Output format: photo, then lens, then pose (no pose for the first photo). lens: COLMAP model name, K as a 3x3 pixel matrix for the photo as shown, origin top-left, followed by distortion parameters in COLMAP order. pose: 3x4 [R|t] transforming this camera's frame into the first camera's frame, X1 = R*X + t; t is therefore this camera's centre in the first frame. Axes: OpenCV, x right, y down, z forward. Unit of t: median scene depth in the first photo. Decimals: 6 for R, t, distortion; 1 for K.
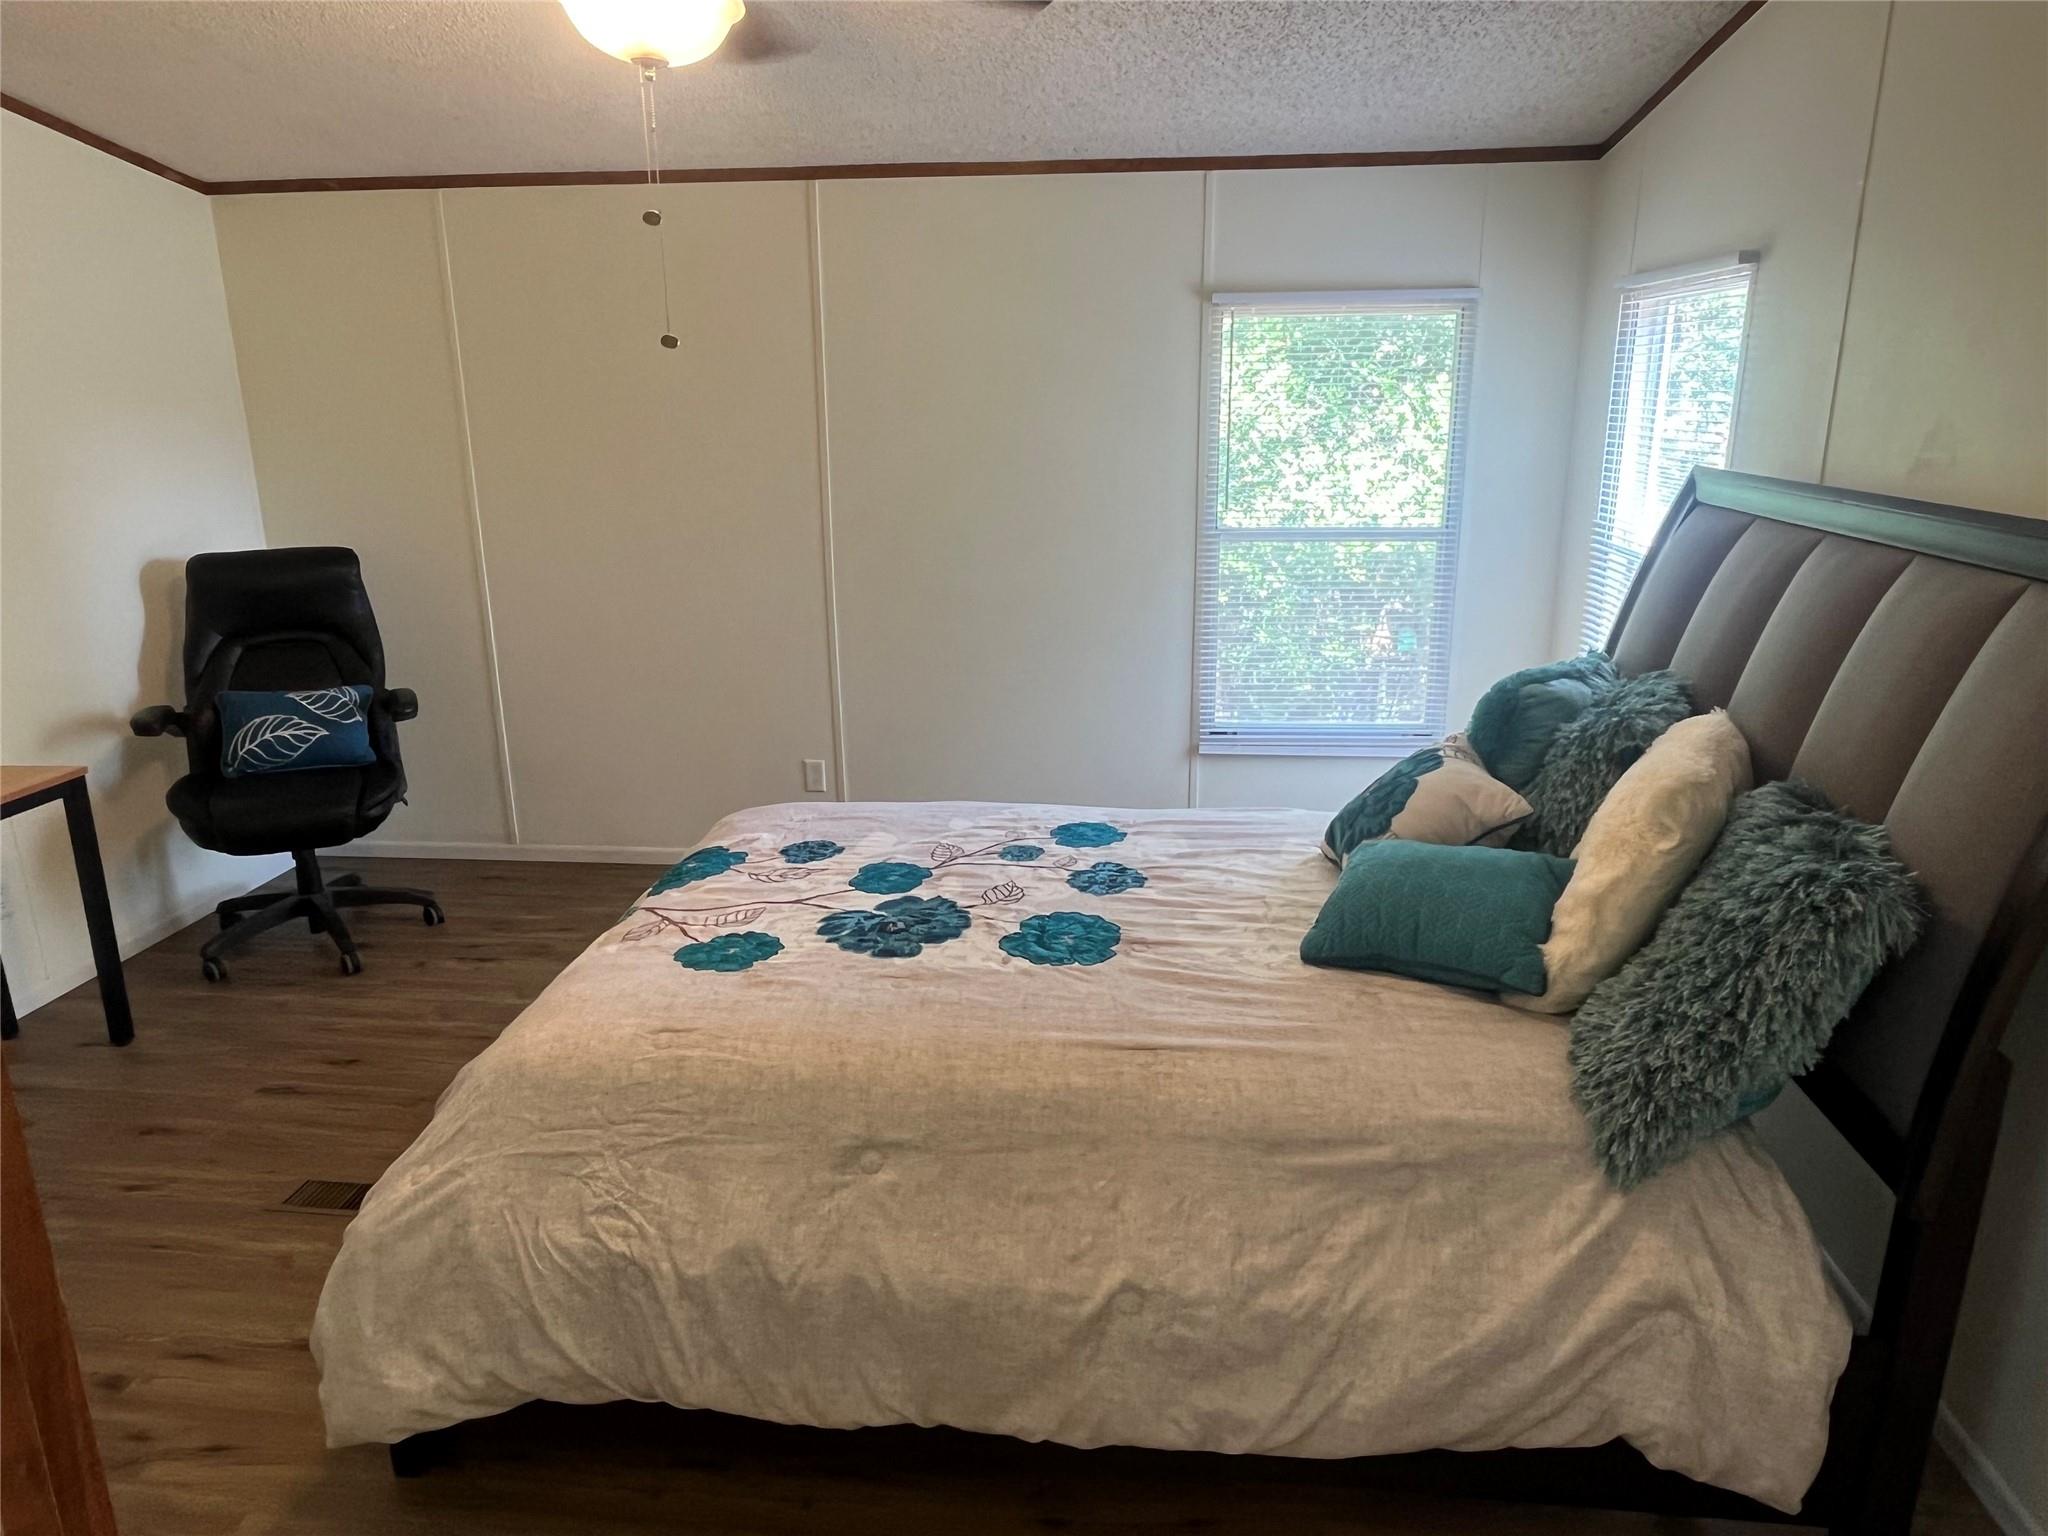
lens RADIAL K [[1341.0, 0, 1024.0], [0, 1341.0, 768.0], [0, 0, 1]] dist [-0.000652, 0.000237]
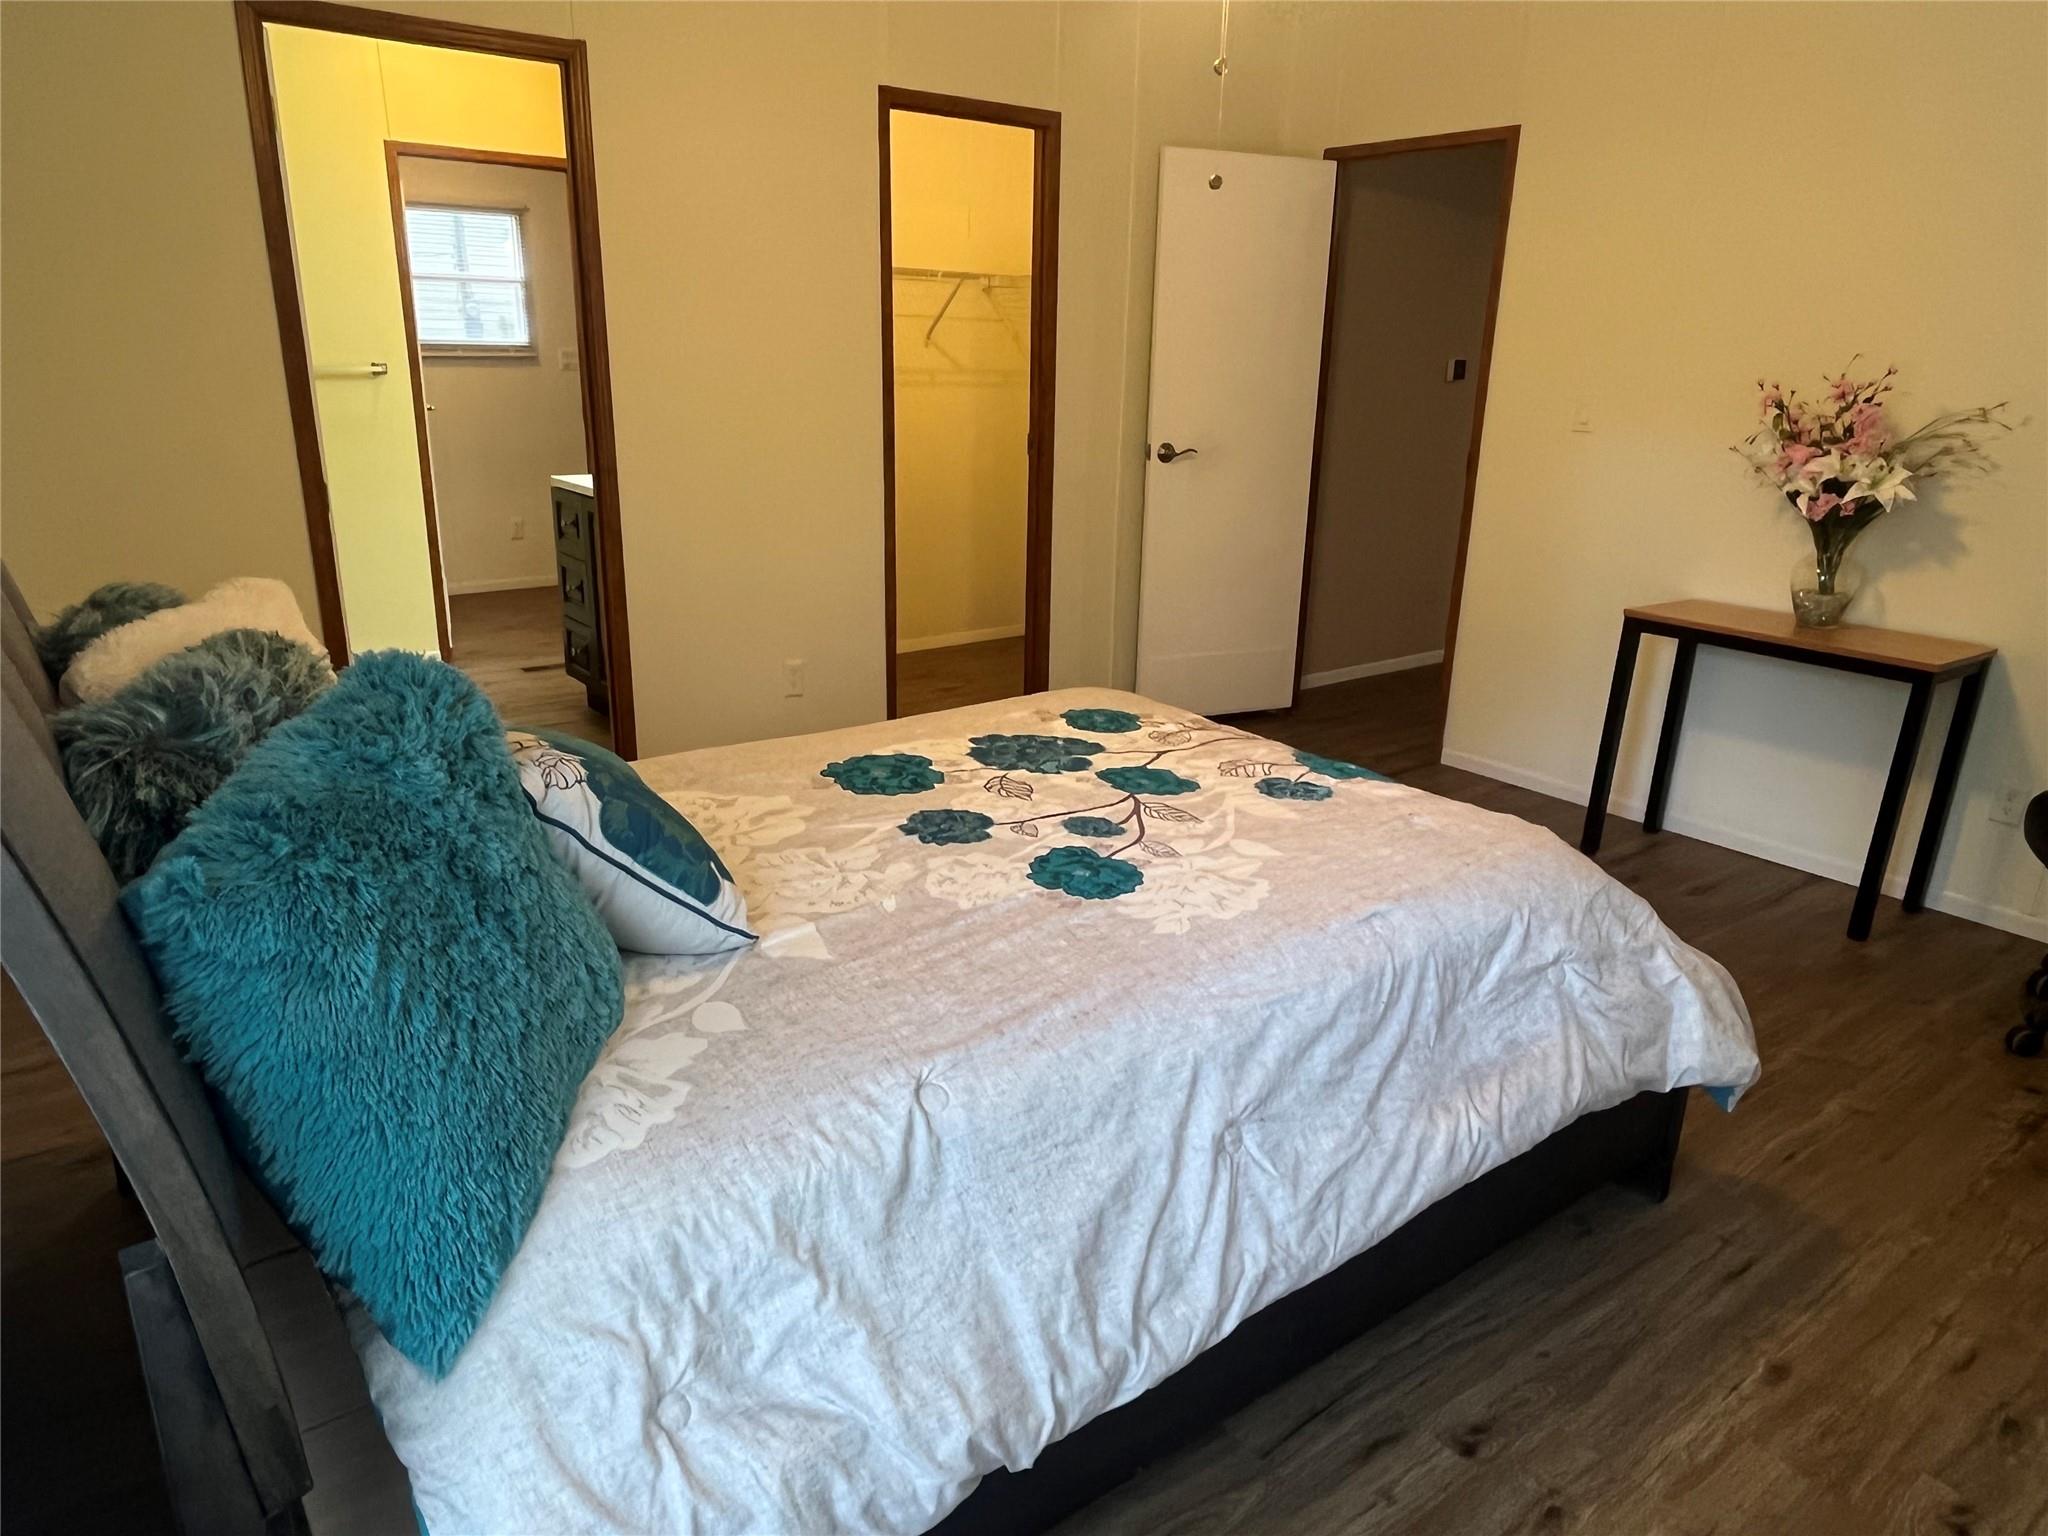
lens RADIAL K [[1341.0, 0, 1024.0], [0, 1341.0, 768.0], [0, 0, 1]] dist [-0.000652, 0.000237]
pose [[-0.730098, 0.194033, -0.655216, 0.549467], [-0.204572, 0.852803, 0.480498, -0.341947], [0.652002, 0.484849, -0.582936, 1.489913]]
